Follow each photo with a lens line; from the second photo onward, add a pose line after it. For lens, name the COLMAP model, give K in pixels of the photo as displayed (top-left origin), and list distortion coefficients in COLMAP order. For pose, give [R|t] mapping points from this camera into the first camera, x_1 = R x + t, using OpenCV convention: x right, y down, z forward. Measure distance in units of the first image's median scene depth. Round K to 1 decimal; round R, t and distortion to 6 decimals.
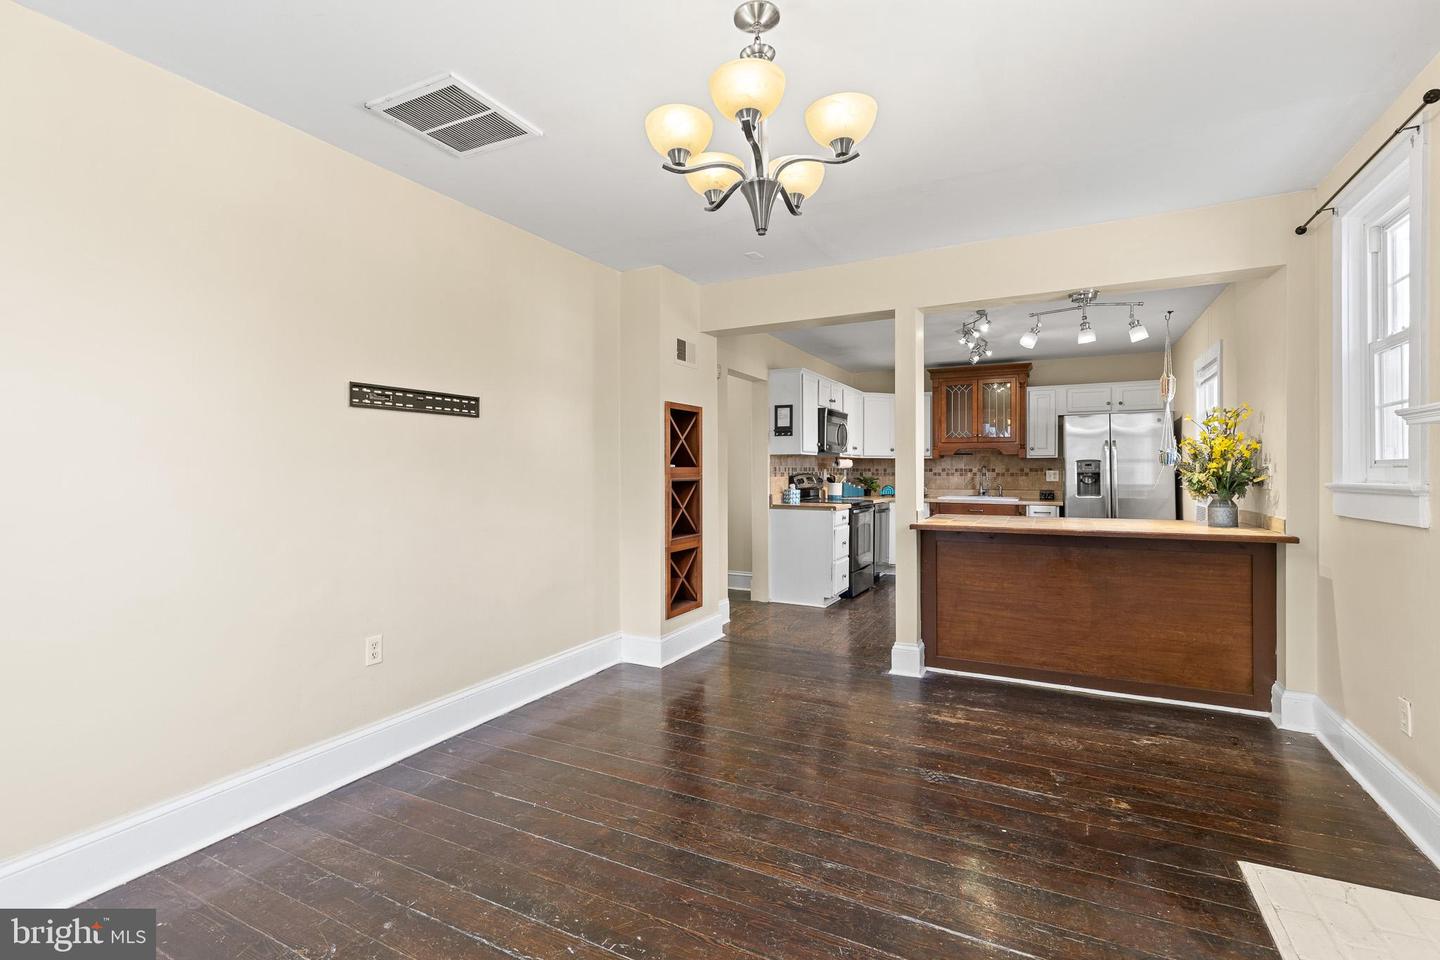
lens RADIAL K [[647.5, 0, 717.5], [0, 647.5, 464.8], [0, 0, 1]] dist [0.009059, -0.002701]
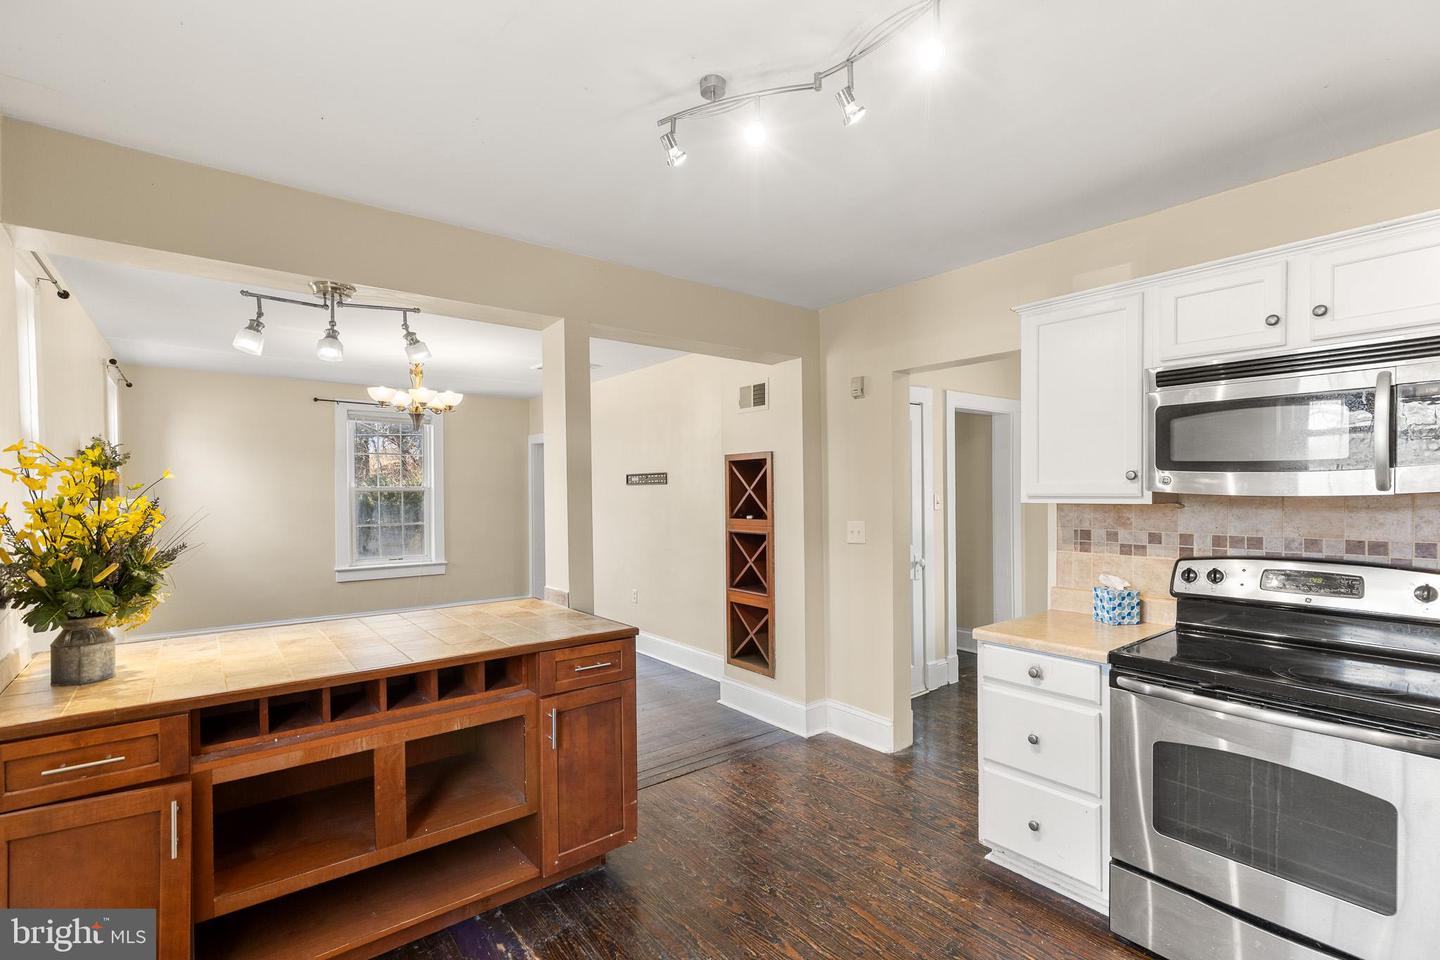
lens RADIAL K [[647.5, 0, 721.9], [0, 647.5, 496.8], [0, 0, 1]] dist [0.009059, -0.002701]
pose [[-0.403183, 0.013133, -0.915025, 0.563557], [0.015974, 0.999846, 0.007312, -0.024736], [0.914980, -0.011669, -0.403331, 0.906676]]
